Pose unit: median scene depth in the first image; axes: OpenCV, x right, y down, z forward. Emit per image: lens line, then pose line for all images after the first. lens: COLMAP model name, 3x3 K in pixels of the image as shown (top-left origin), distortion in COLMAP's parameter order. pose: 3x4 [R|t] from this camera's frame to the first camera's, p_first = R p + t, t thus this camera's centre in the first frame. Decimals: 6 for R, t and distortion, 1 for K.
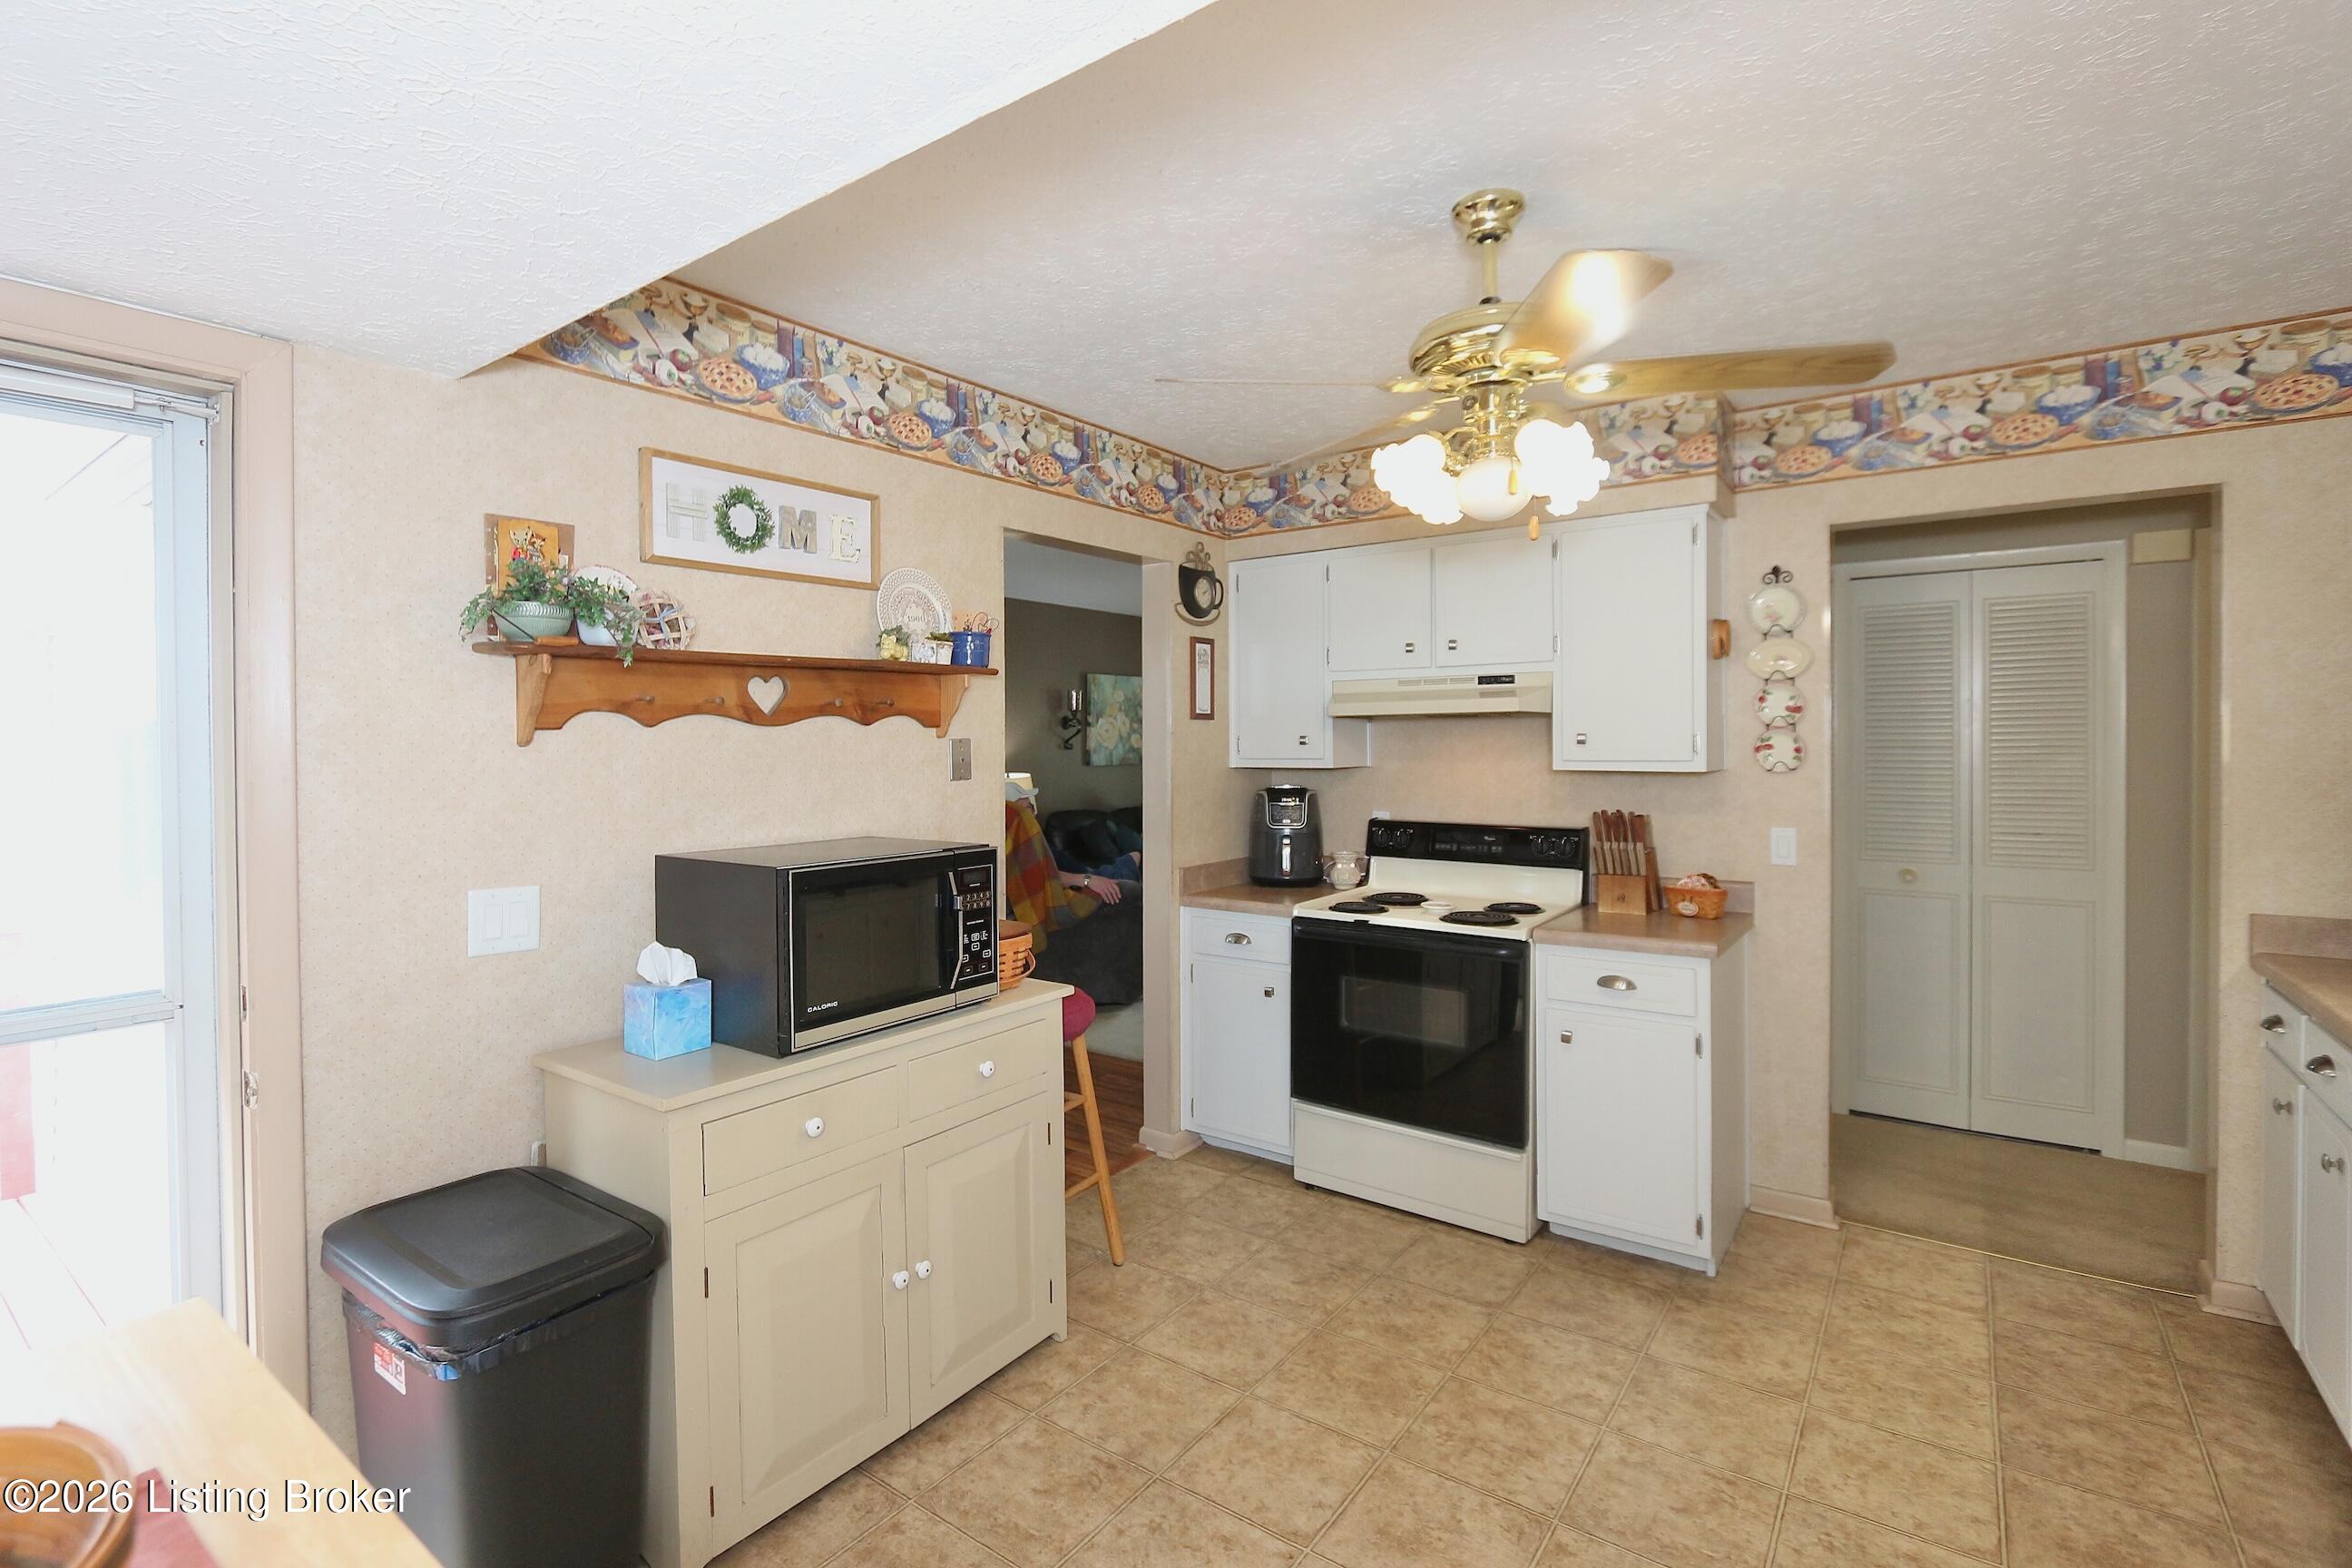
lens RADIAL K [[1076.7, 0, 1162.1], [0, 1076.7, 766.4], [0, 0, 1]] dist [-0.016808, 0.002501]
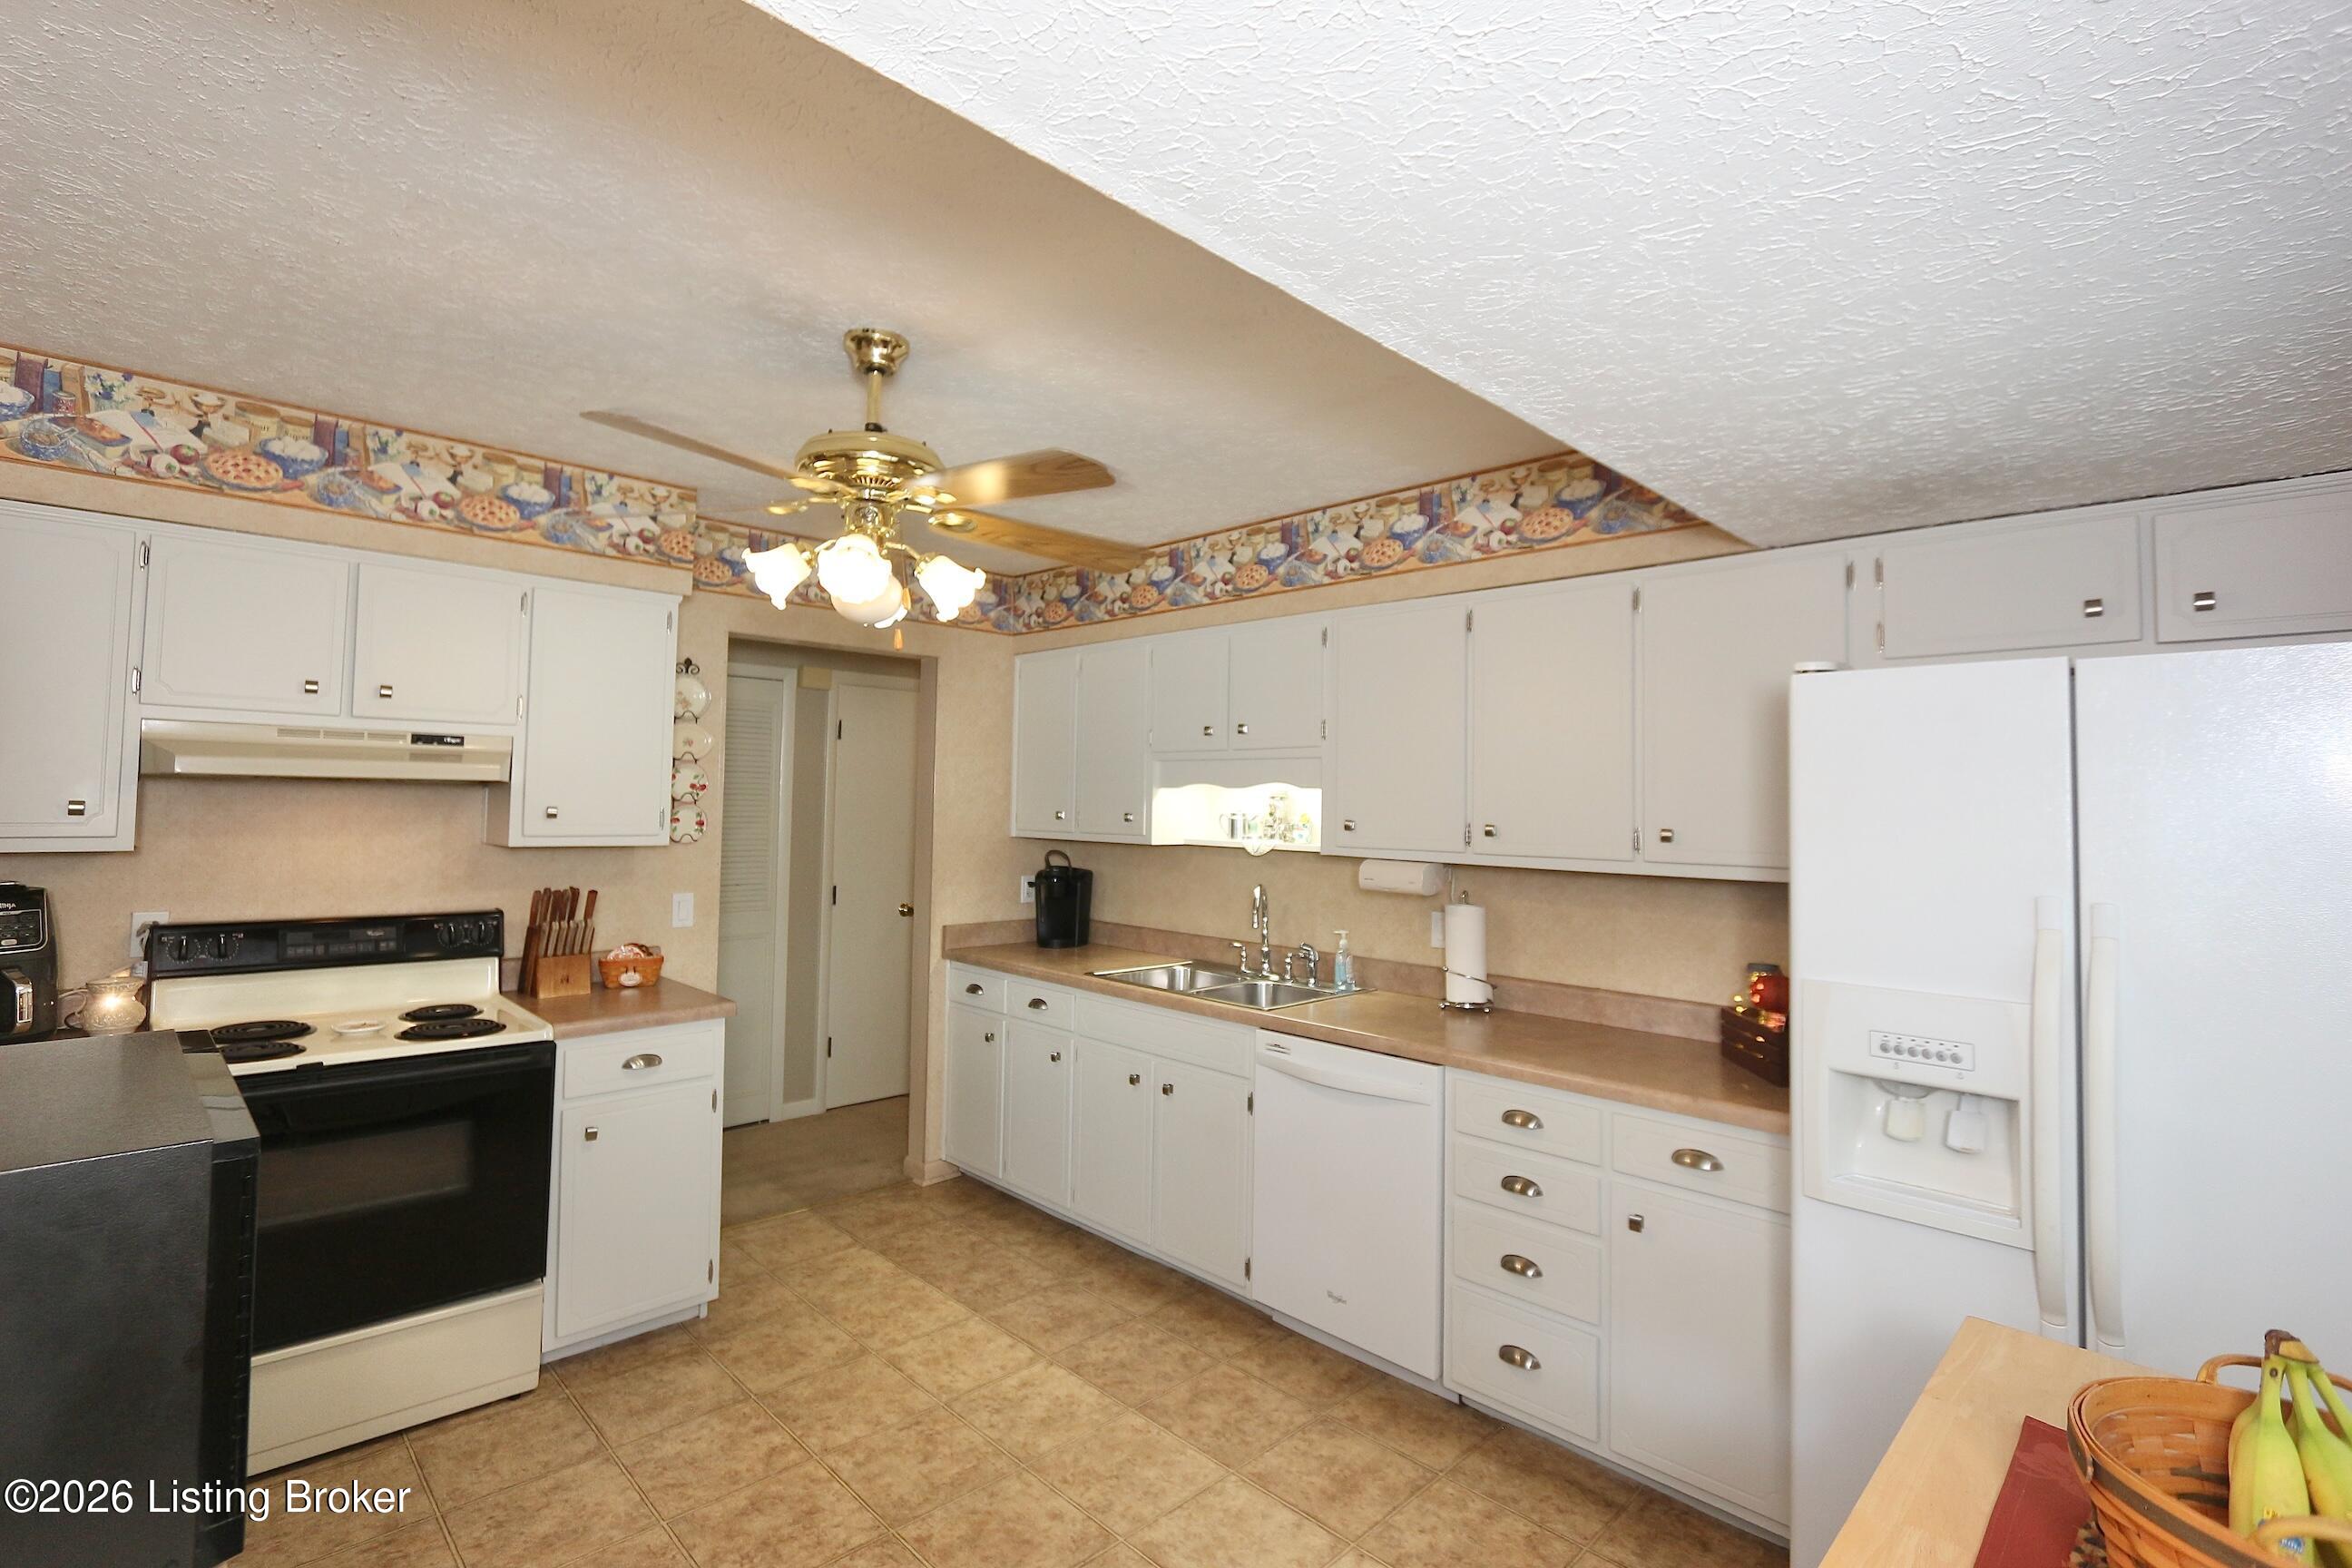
lens RADIAL K [[1076.7, 0, 1175.6], [0, 1076.7, 767.1], [0, 0, 1]] dist [-0.016808, 0.002501]
pose [[0.151083, 0.041243, 0.987660, -0.539640], [-0.002465, 0.999142, -0.041345, -0.034317], [-0.988518, 0.003812, 0.151055, 0.398062]]
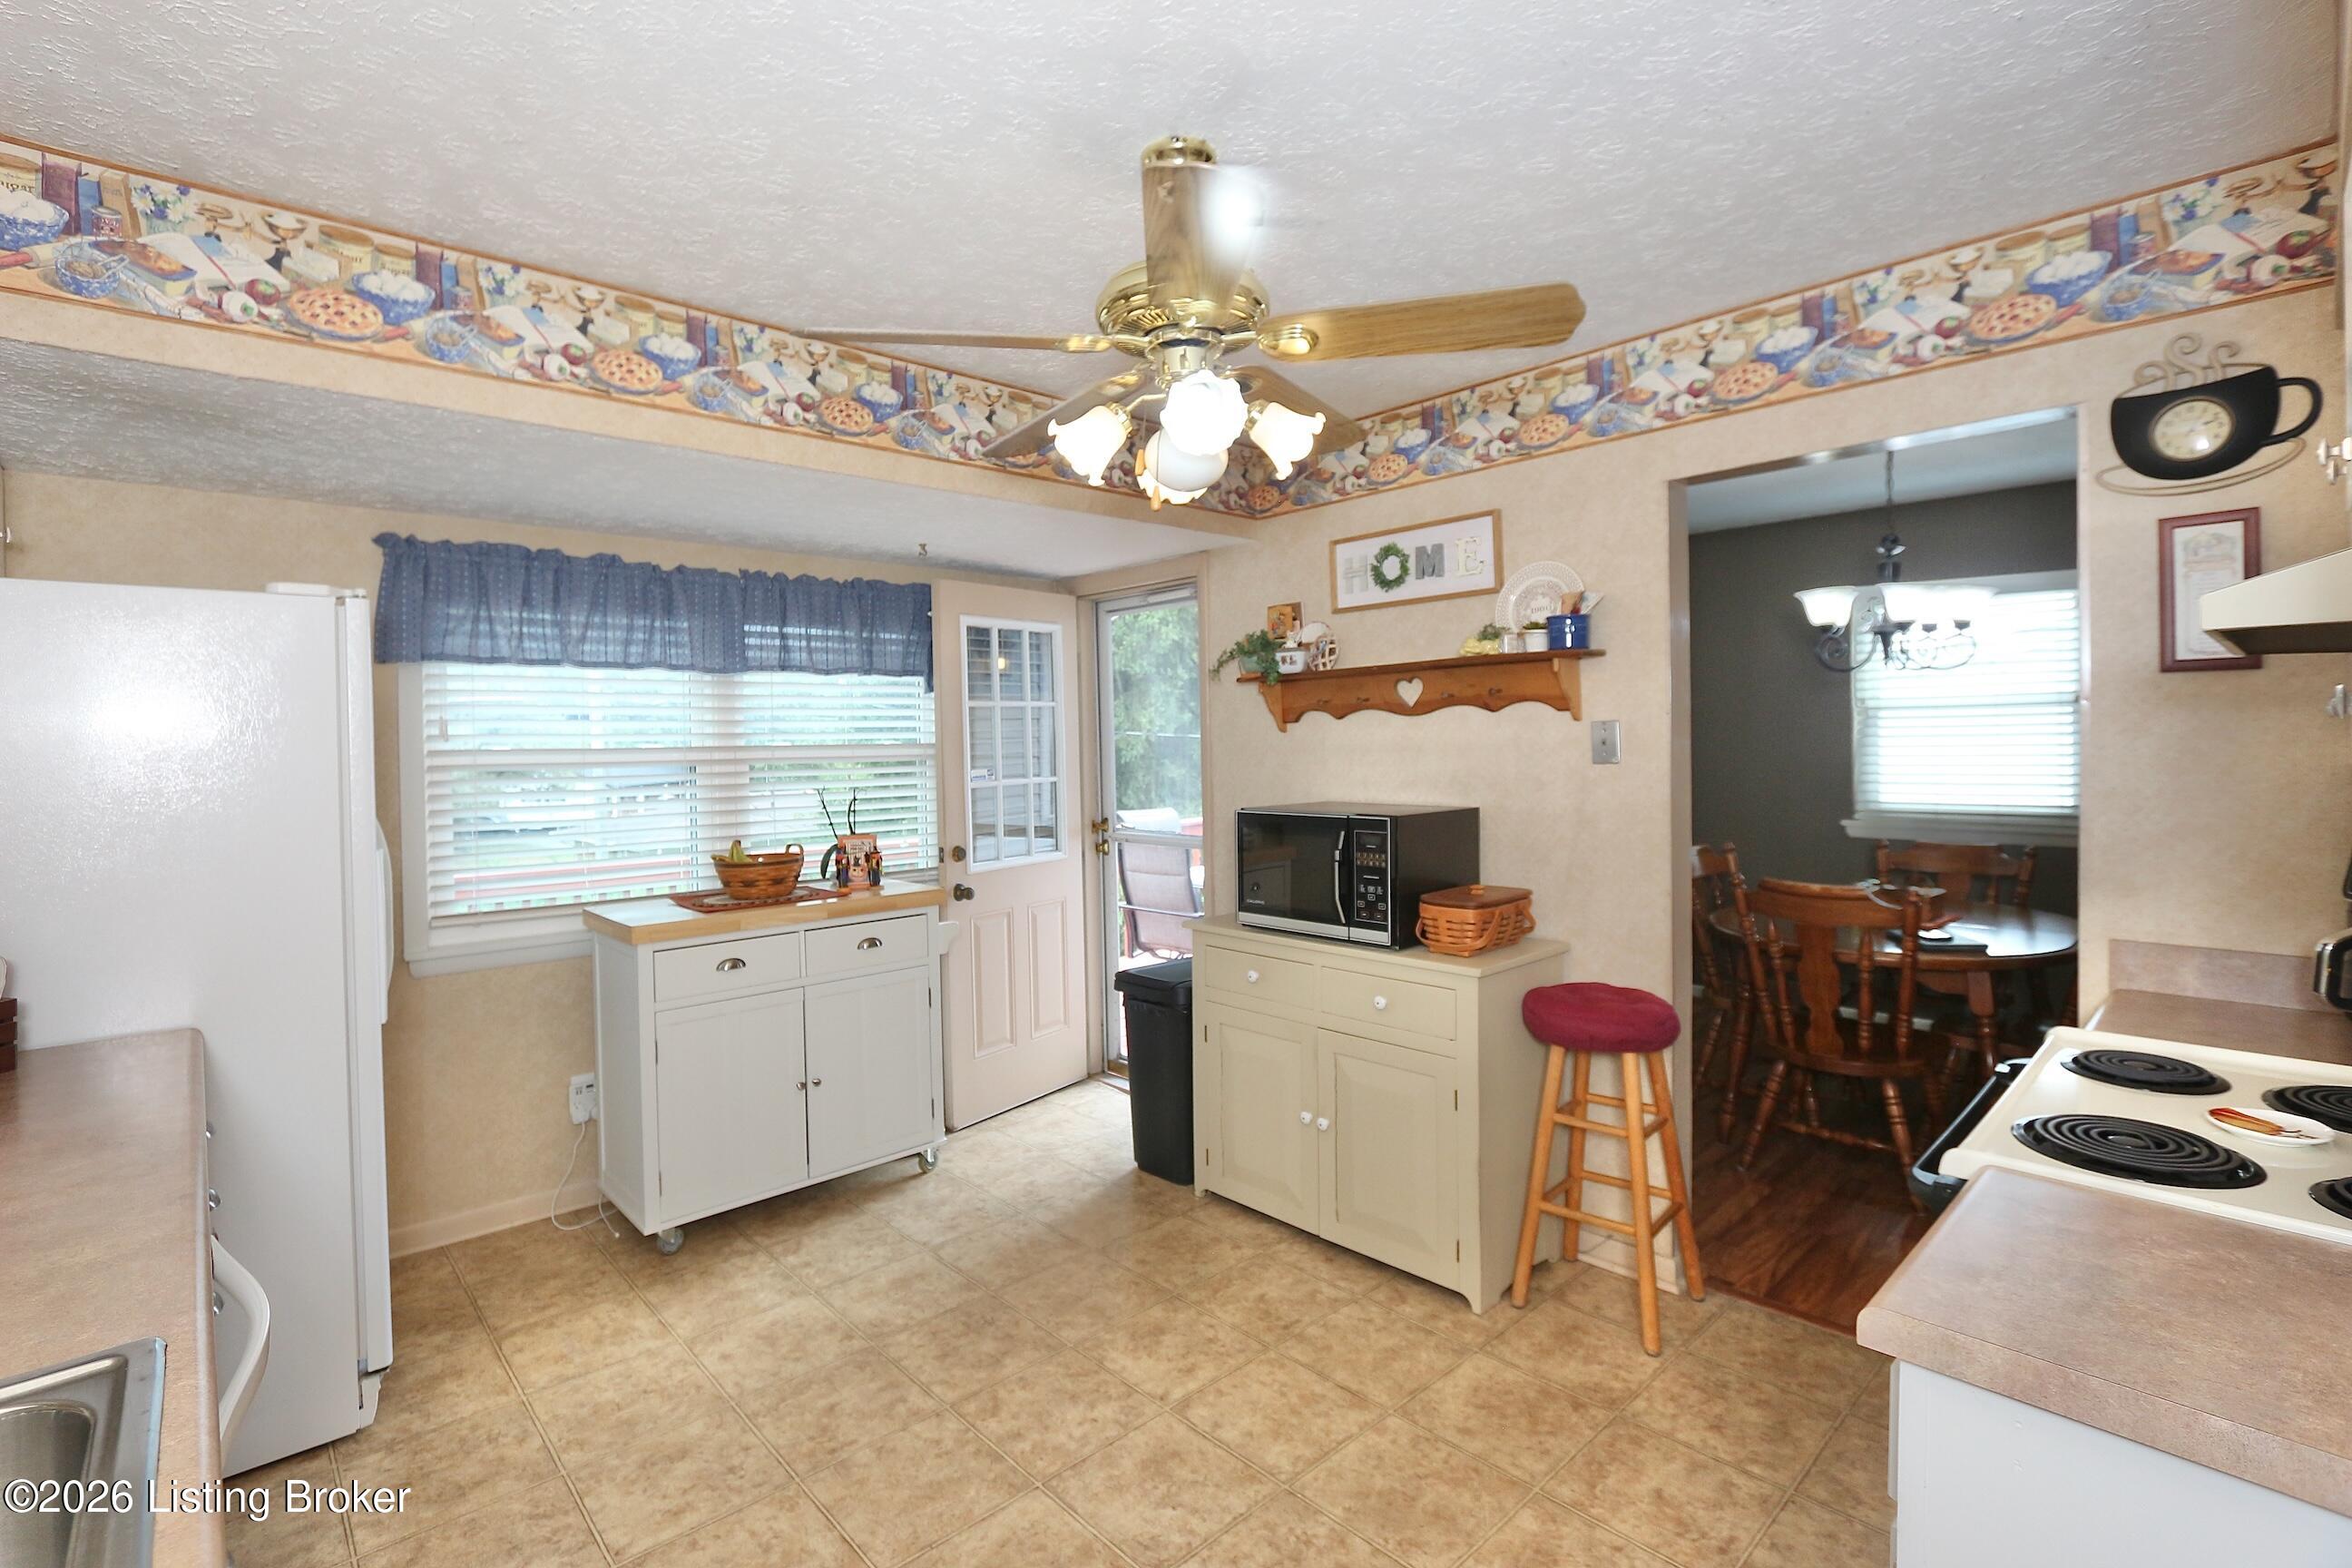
lens RADIAL K [[1076.7, 0, 1158.6], [0, 1076.7, 775.7], [0, 0, 1]] dist [-0.016808, 0.002501]
pose [[-0.192378, 0.040095, -0.980502, 0.925025], [-0.007554, 0.999075, 0.042336, -0.016215], [0.981292, 0.015551, -0.191897, 0.872620]]
